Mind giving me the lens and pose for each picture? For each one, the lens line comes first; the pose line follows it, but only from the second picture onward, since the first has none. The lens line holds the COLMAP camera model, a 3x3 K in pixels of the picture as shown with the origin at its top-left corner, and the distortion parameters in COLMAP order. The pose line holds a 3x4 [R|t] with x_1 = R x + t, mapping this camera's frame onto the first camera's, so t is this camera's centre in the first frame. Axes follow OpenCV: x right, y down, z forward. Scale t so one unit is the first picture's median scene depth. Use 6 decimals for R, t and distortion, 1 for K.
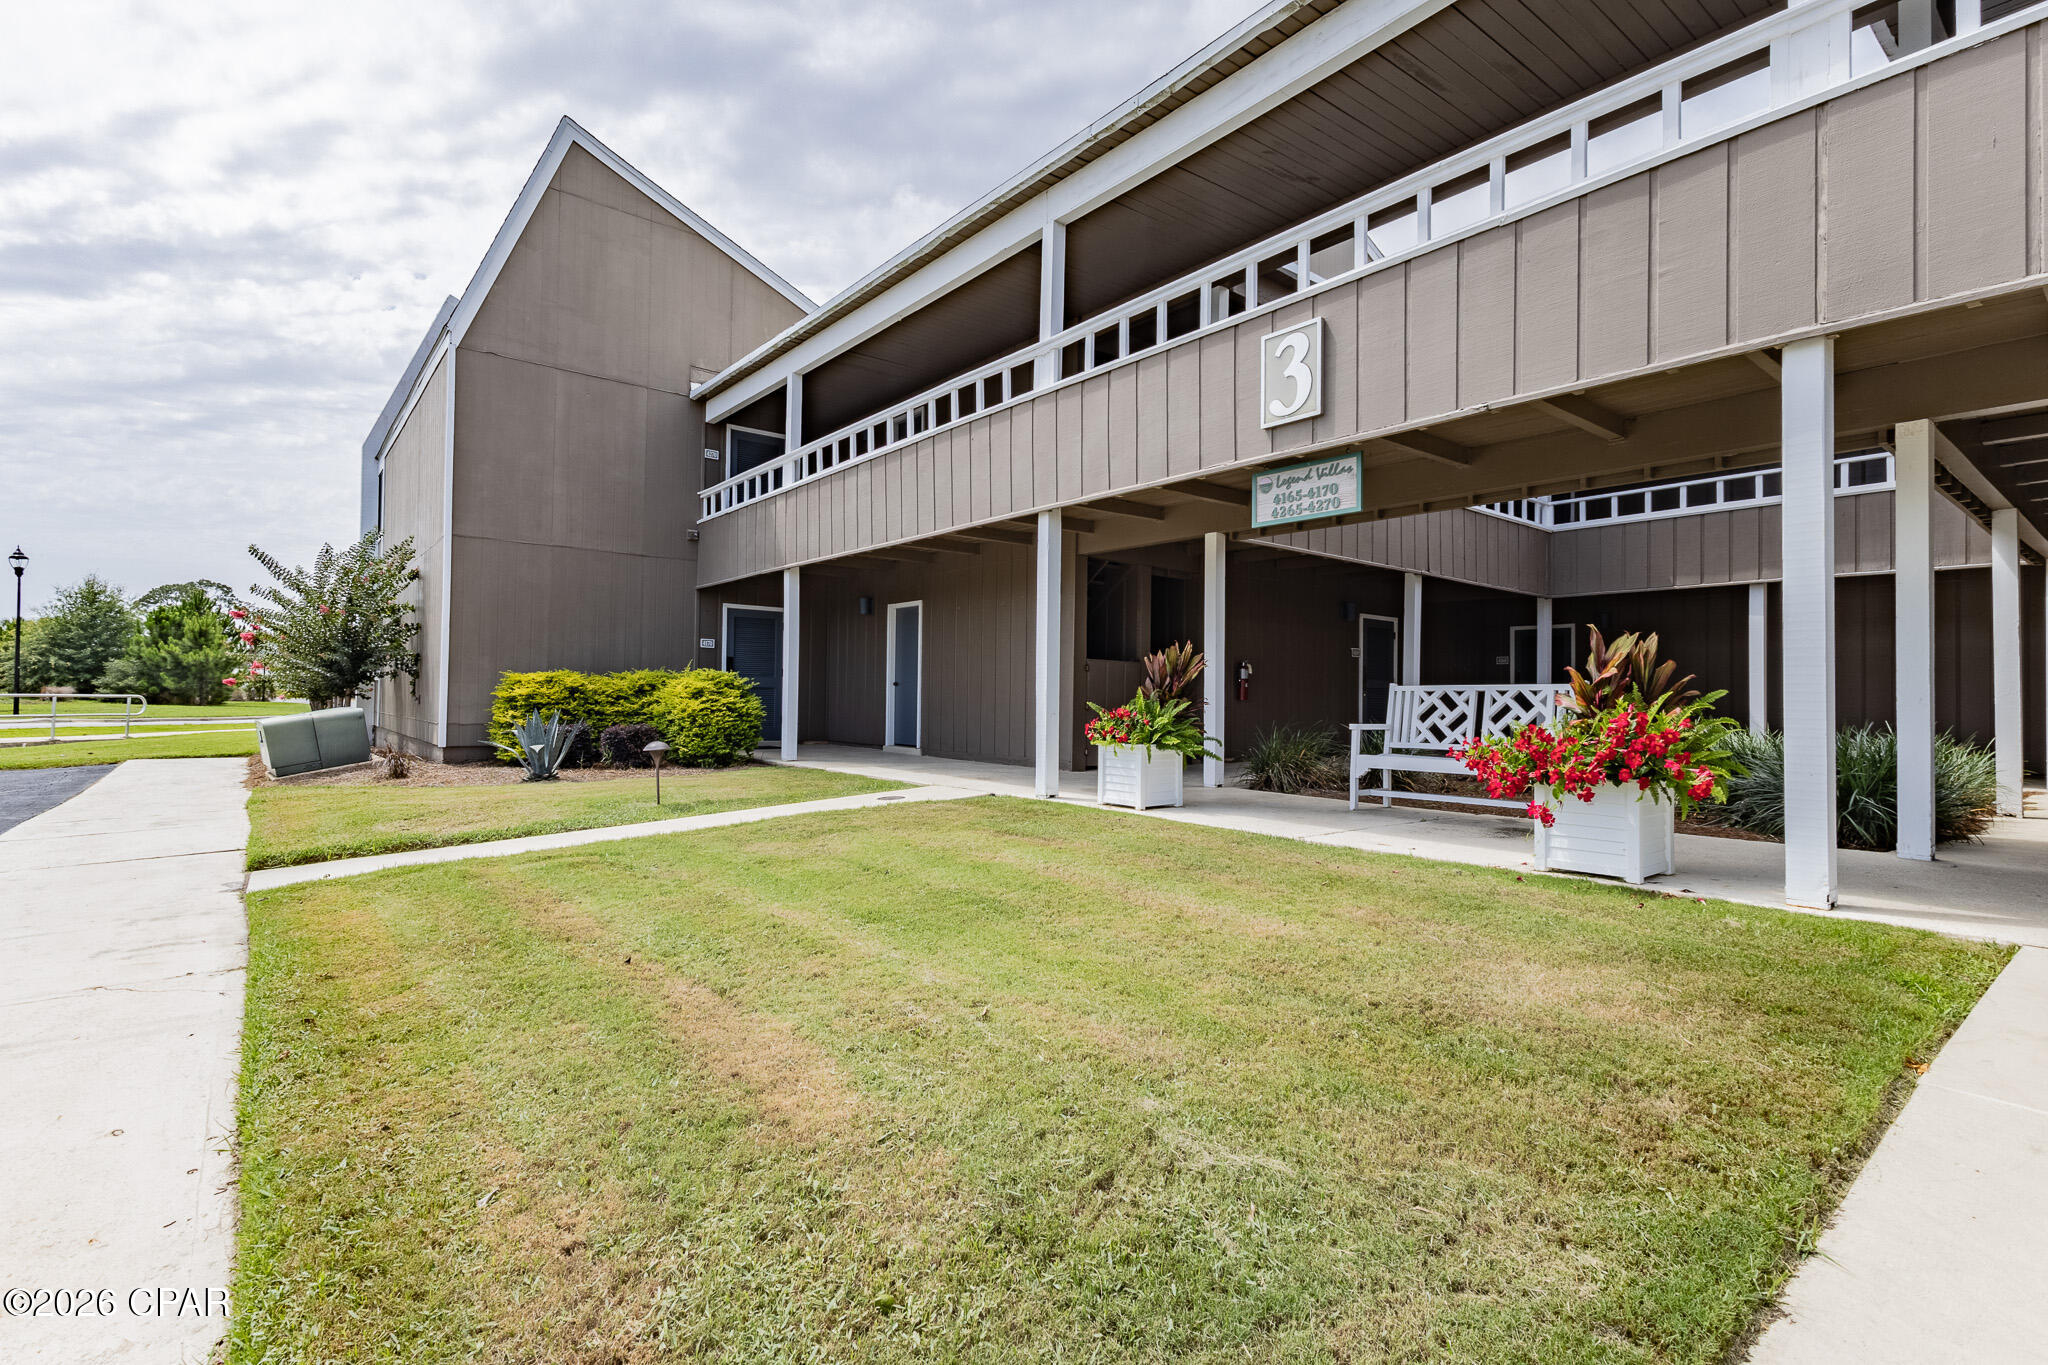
lens RADIAL K [[962.2, 0, 1022.5], [0, 962.2, 649.9], [0, 0, 1]] dist [0.014026, -0.001379]
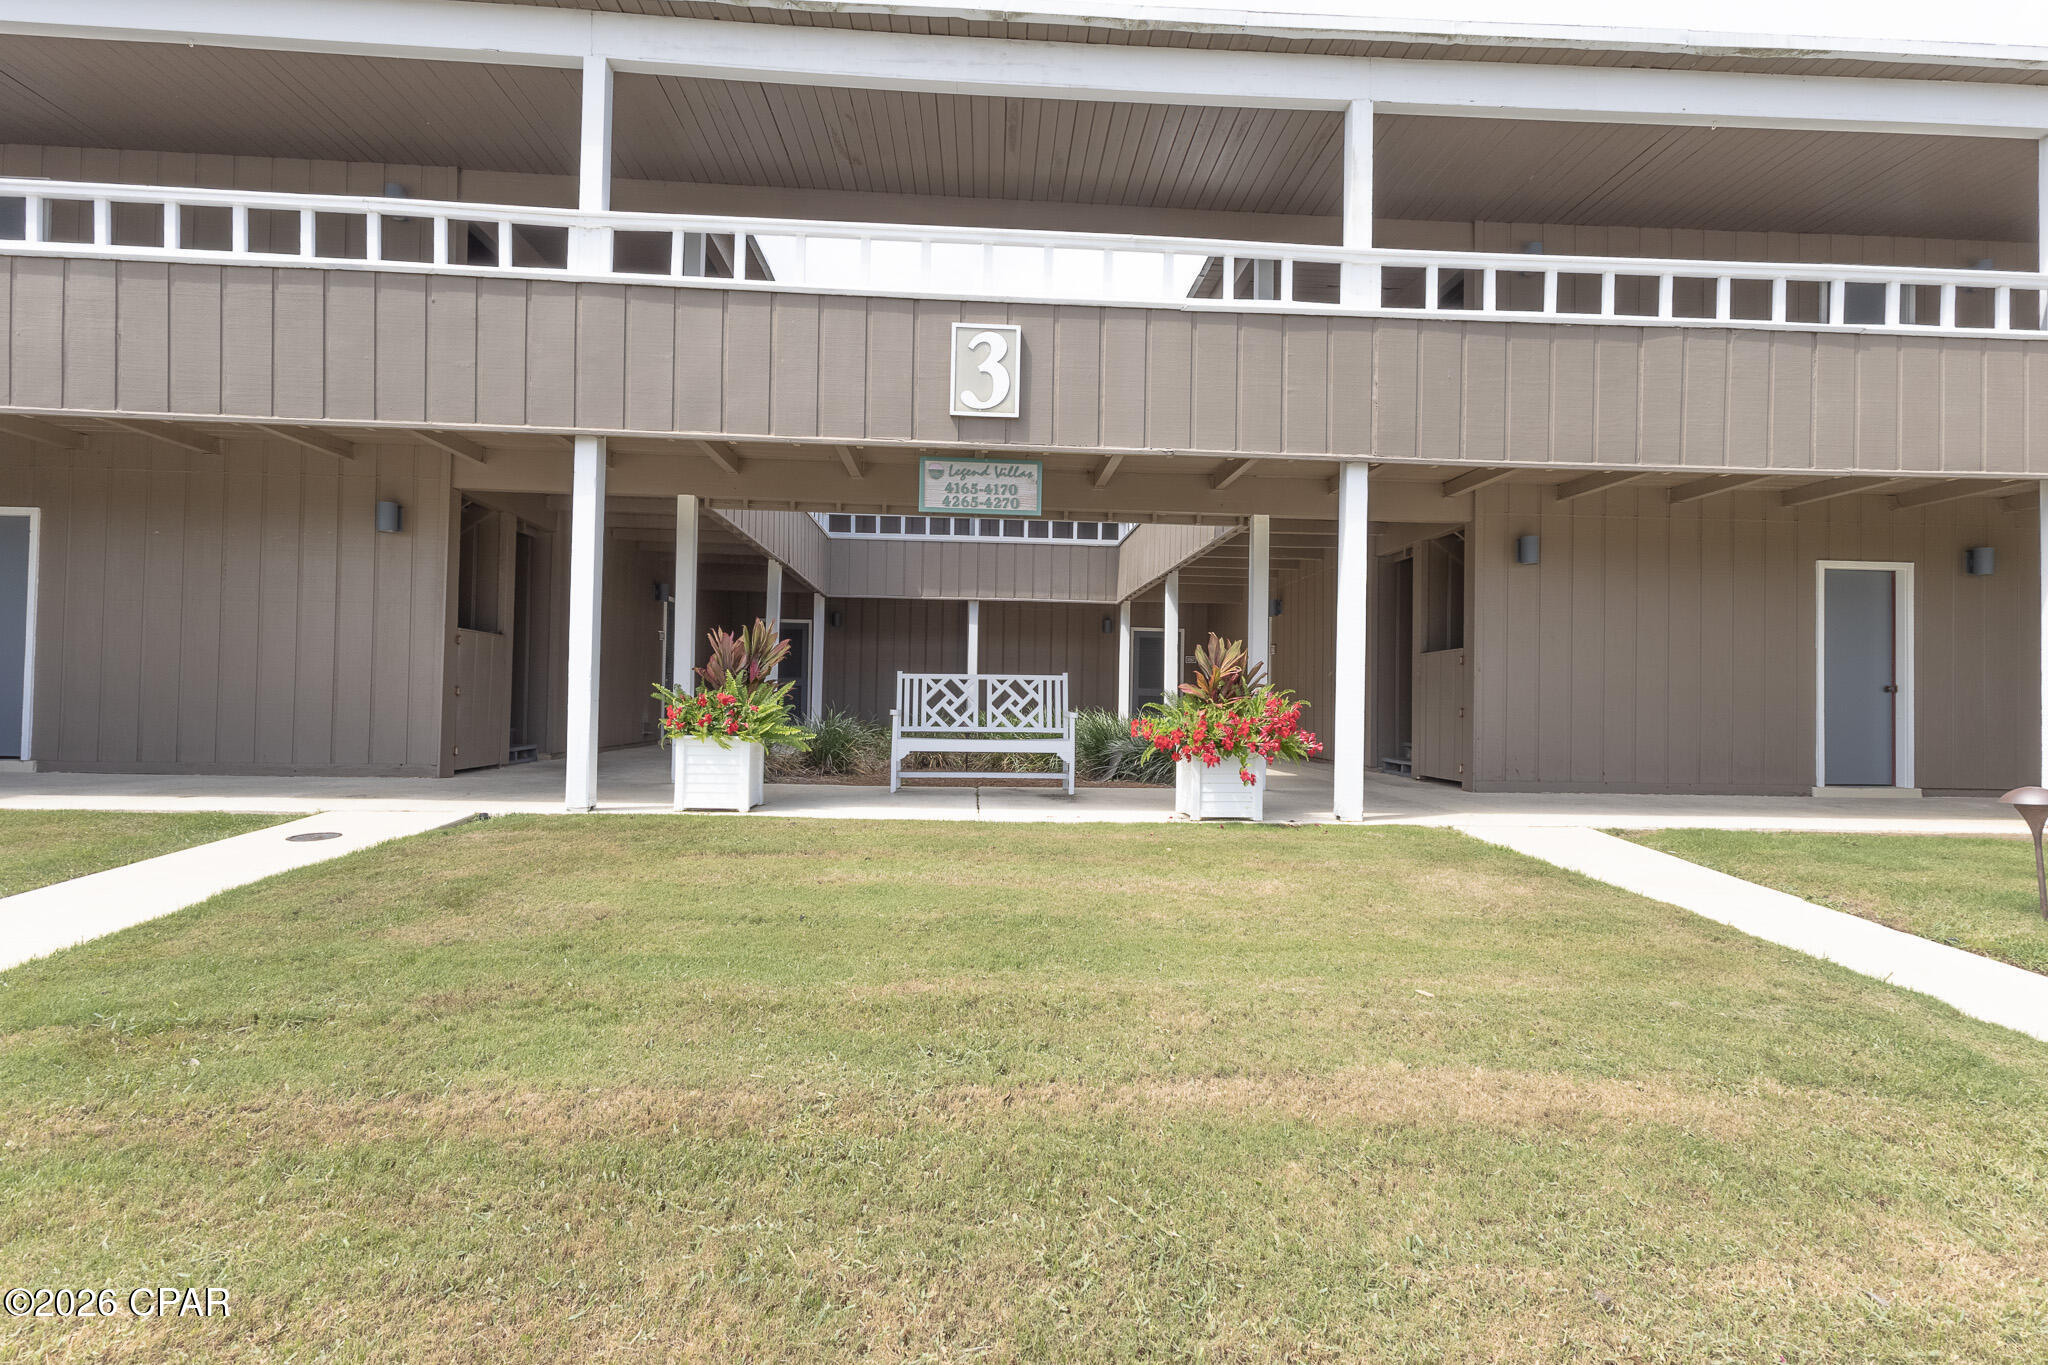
lens RADIAL K [[978.6, 0, 1026.2], [0, 978.6, 670.9], [0, 0, 1]] dist [-0.010368, 0.012171]
pose [[0.578056, 0.020894, 0.815729, -0.436758], [-0.053092, 0.998517, 0.012047, 0.015148], [-0.814268, -0.050273, 0.578308, 0.282619]]
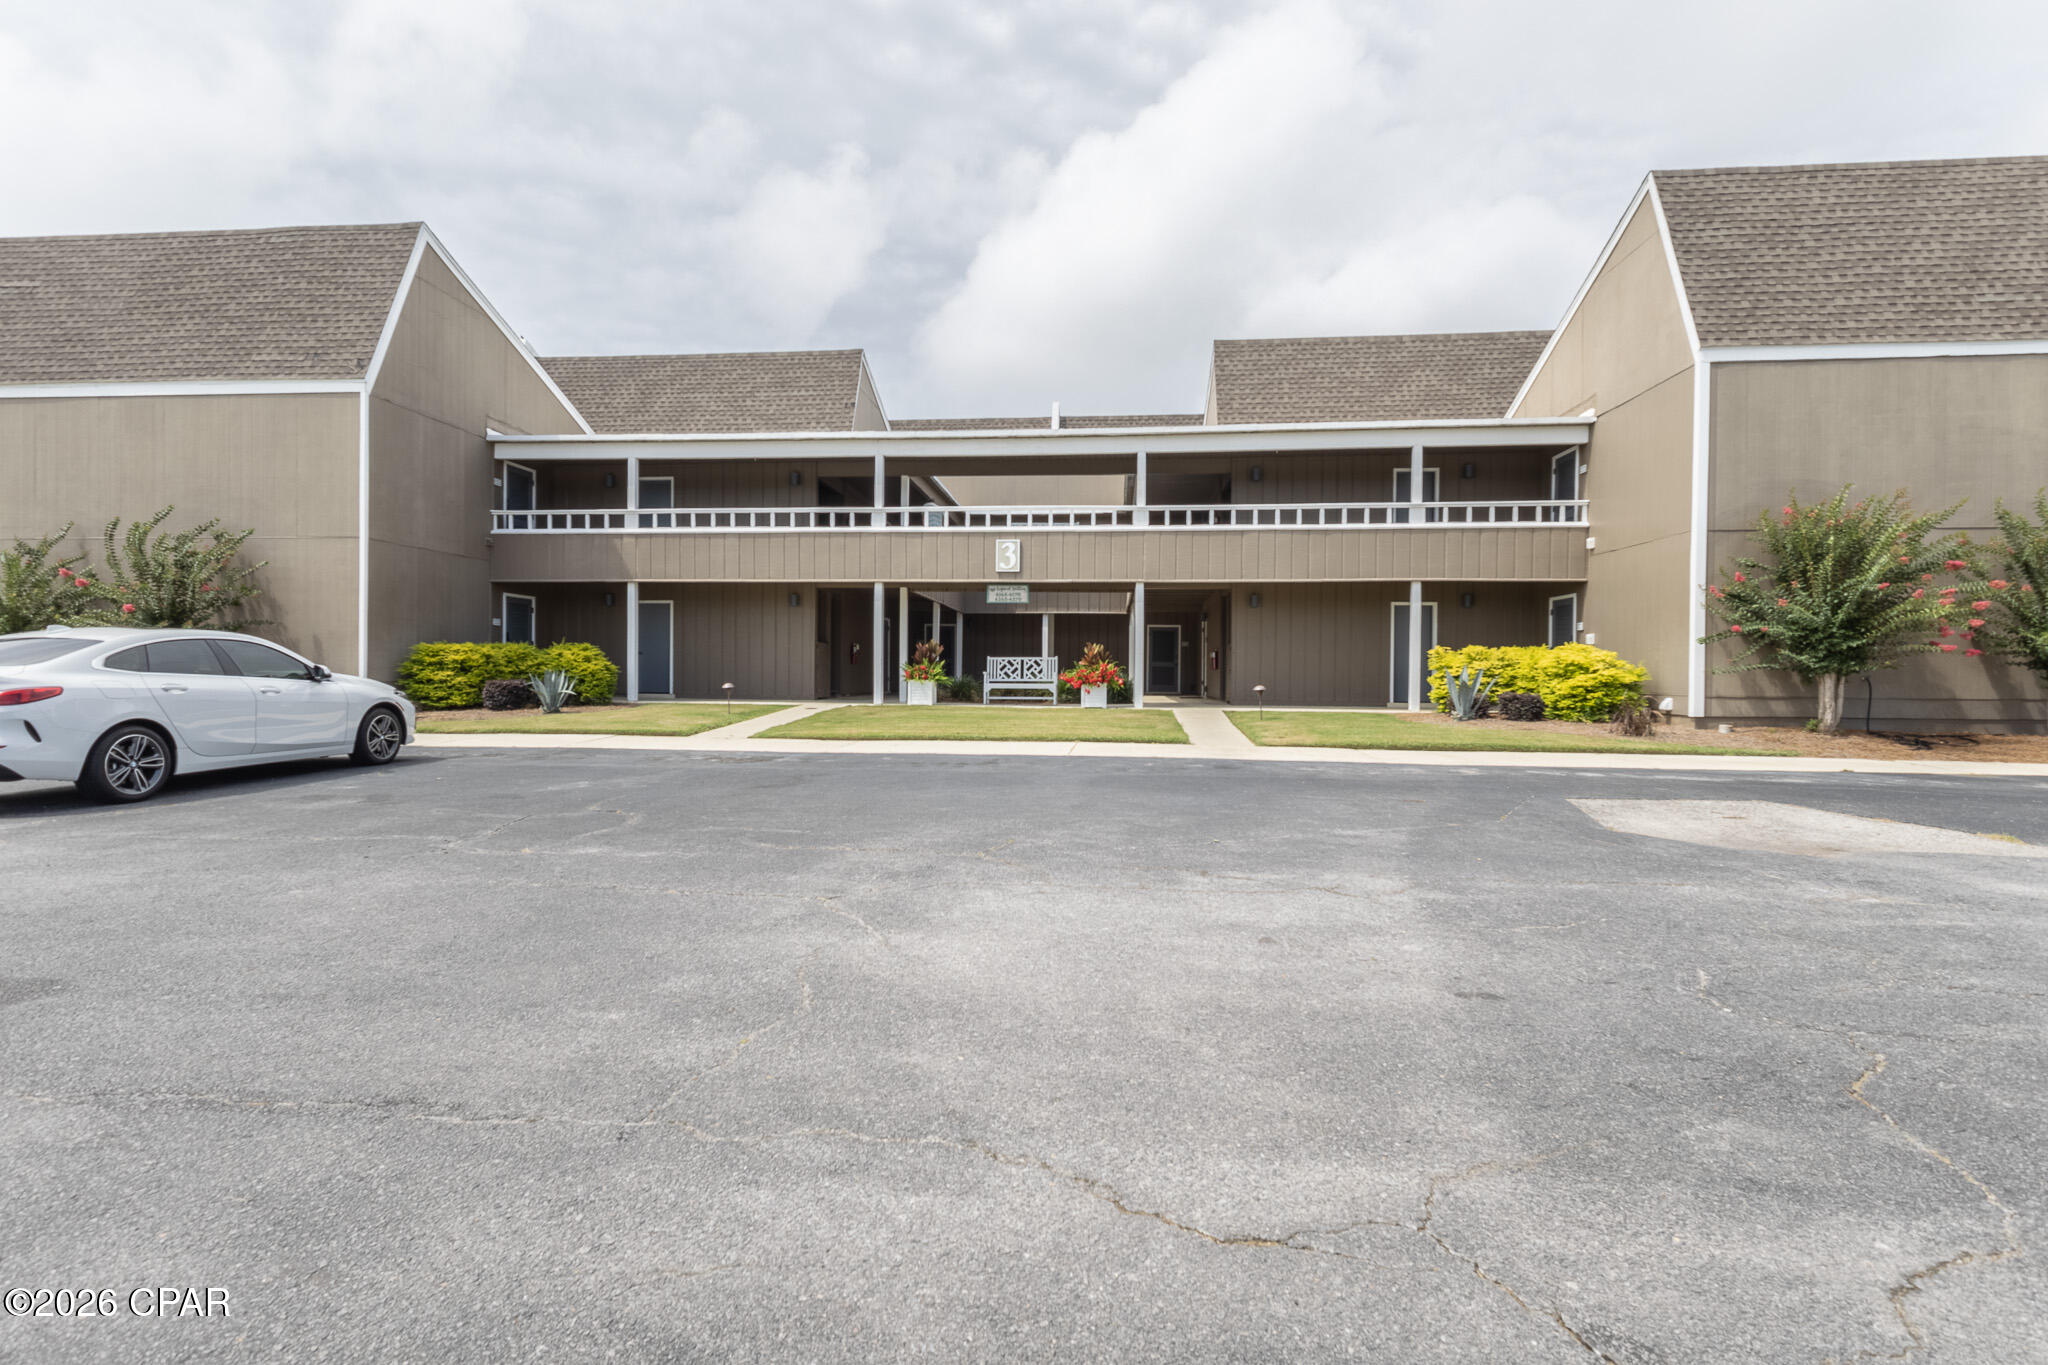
lens RADIAL K [[962.2, 0, 1022.5], [0, 962.2, 649.9], [0, 0, 1]] dist [0.014026, -0.001379]
pose [[0.698458, 0.008038, 0.715606, -1.506924], [-0.036286, 0.999049, 0.024195, -0.052441], [-0.714730, -0.042866, 0.698085, -0.941915]]
